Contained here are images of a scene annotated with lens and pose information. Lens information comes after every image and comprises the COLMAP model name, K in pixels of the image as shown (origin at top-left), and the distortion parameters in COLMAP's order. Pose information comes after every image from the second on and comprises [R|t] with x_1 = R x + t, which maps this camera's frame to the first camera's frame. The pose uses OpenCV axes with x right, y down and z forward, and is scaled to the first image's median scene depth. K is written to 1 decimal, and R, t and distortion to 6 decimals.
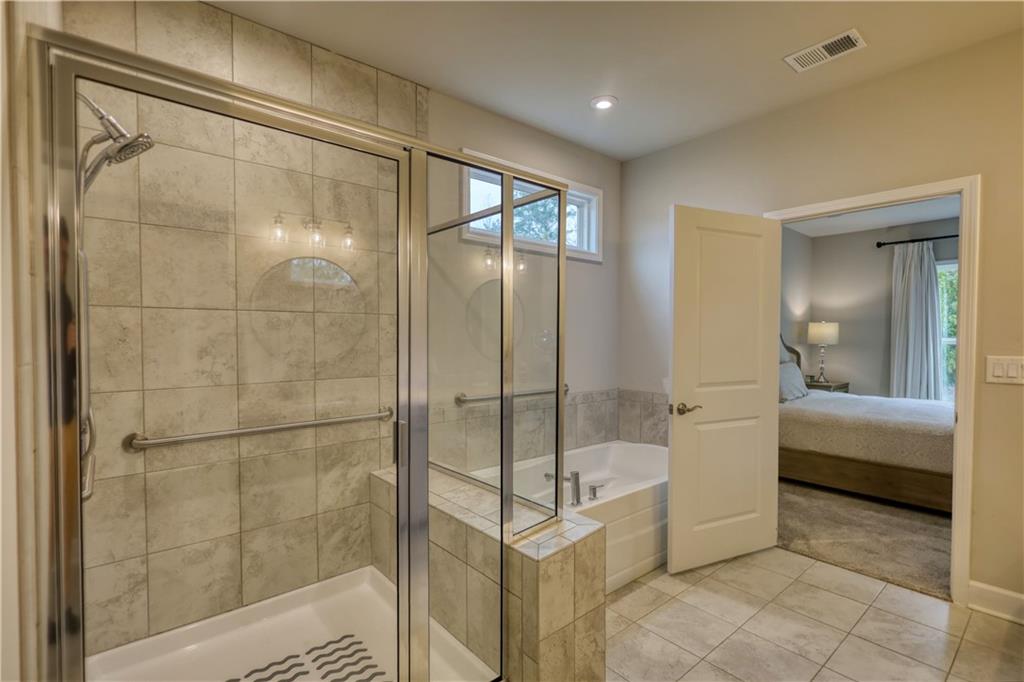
lens RADIAL K [[469.0, 0, 510.0], [0, 469.0, 346.6], [0, 0, 1]] dist [-0.001427, 0.000592]
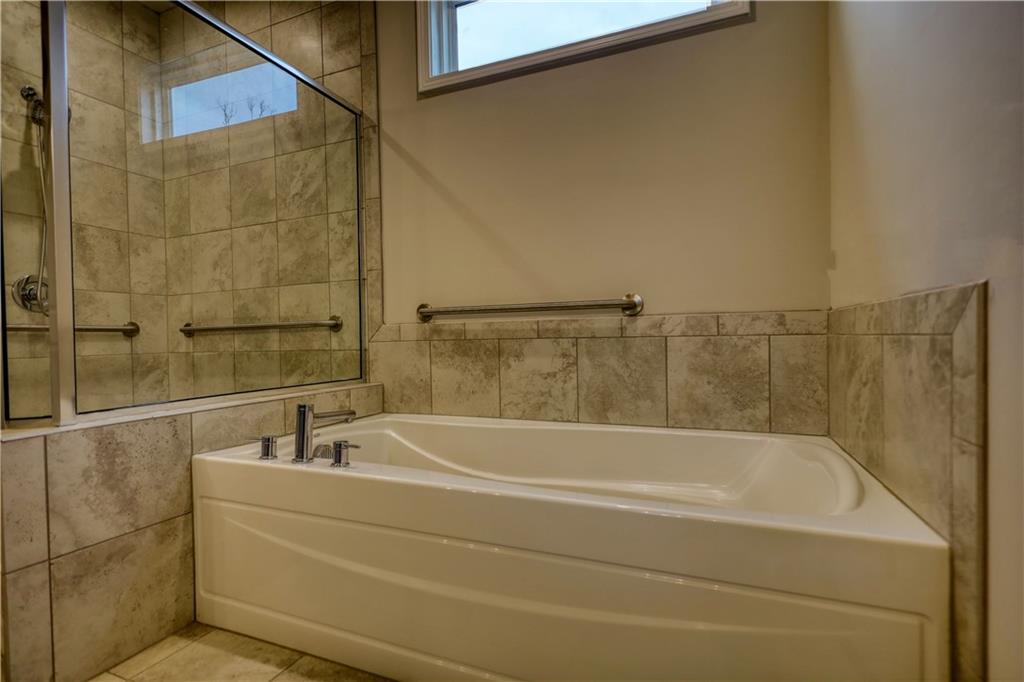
lens RADIAL K [[475.0, 0, 509.7], [0, 475.0, 347.4], [0, 0, 1]] dist [-0.006767, -0.000256]
pose [[0.474137, 0.009159, -0.880403, 0.817126], [0.001846, 0.999933, 0.011397, 0.210580], [0.880449, -0.007029, 0.474088, 1.019854]]
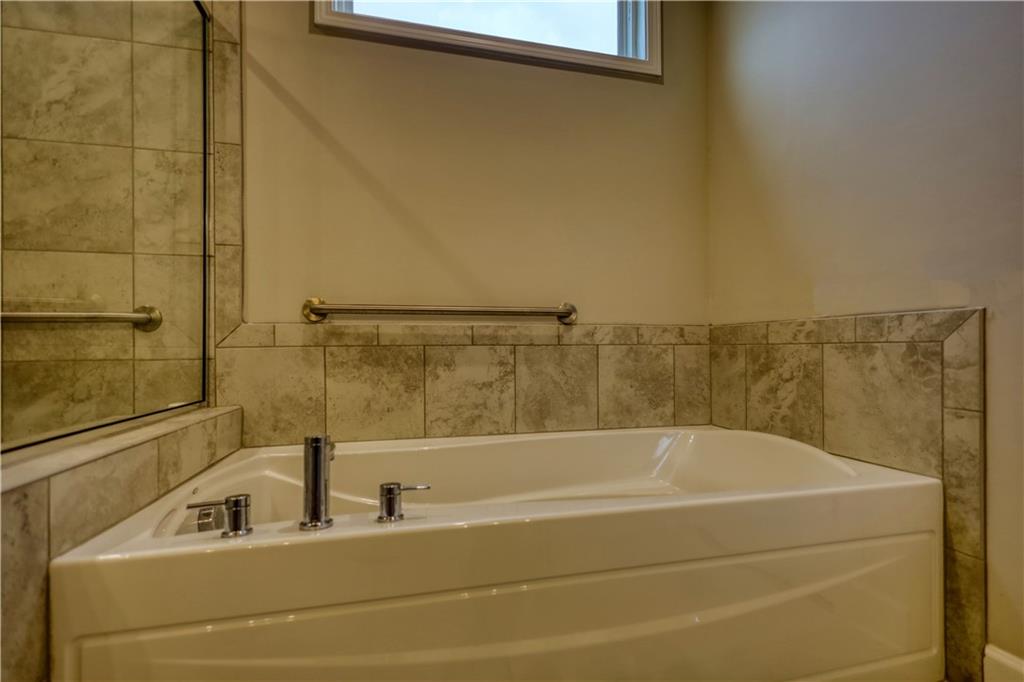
lens RADIAL K [[482.7, 0, 518.5], [0, 482.7, 346.4], [0, 0, 1]] dist [0.001875, -0.000517]
pose [[0.902266, -0.007338, -0.431117, 0.482116], [-0.001316, 0.999804, -0.019772, 0.222173], [0.431177, 0.018407, 0.902080, 0.780414]]
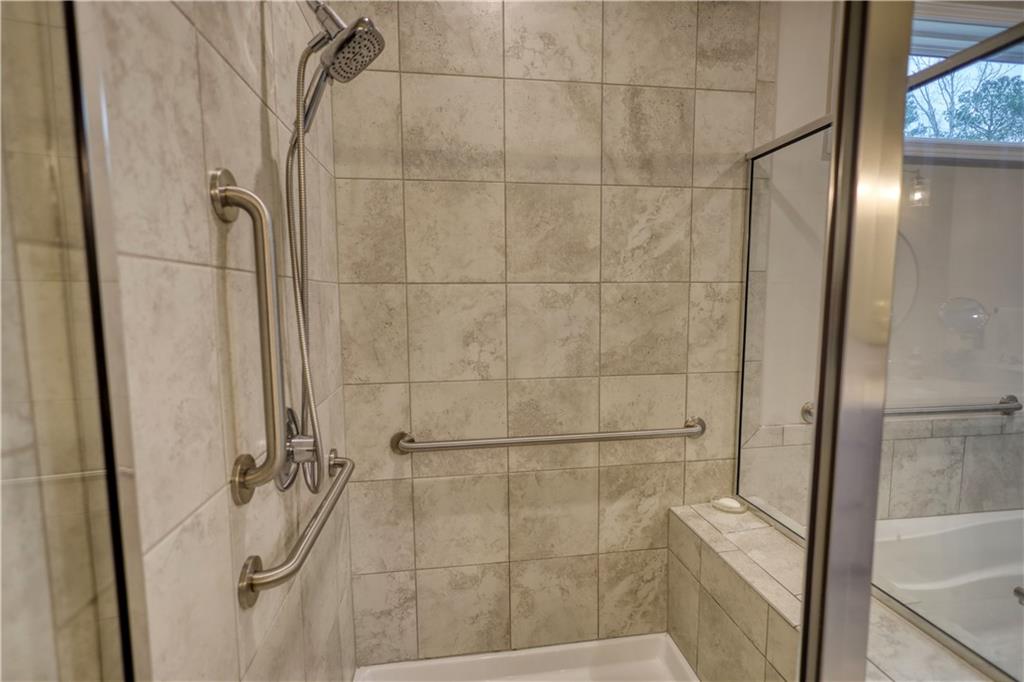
lens RADIAL K [[478.8, 0, 515.8], [0, 478.8, 345.1], [0, 0, 1]] dist [-0.001667, -0.000168]
pose [[0.852551, 0.048596, -0.520380, -0.152820], [-0.005652, 0.996467, 0.083796, -0.041217], [0.522614, -0.068499, 0.849813, 0.326575]]
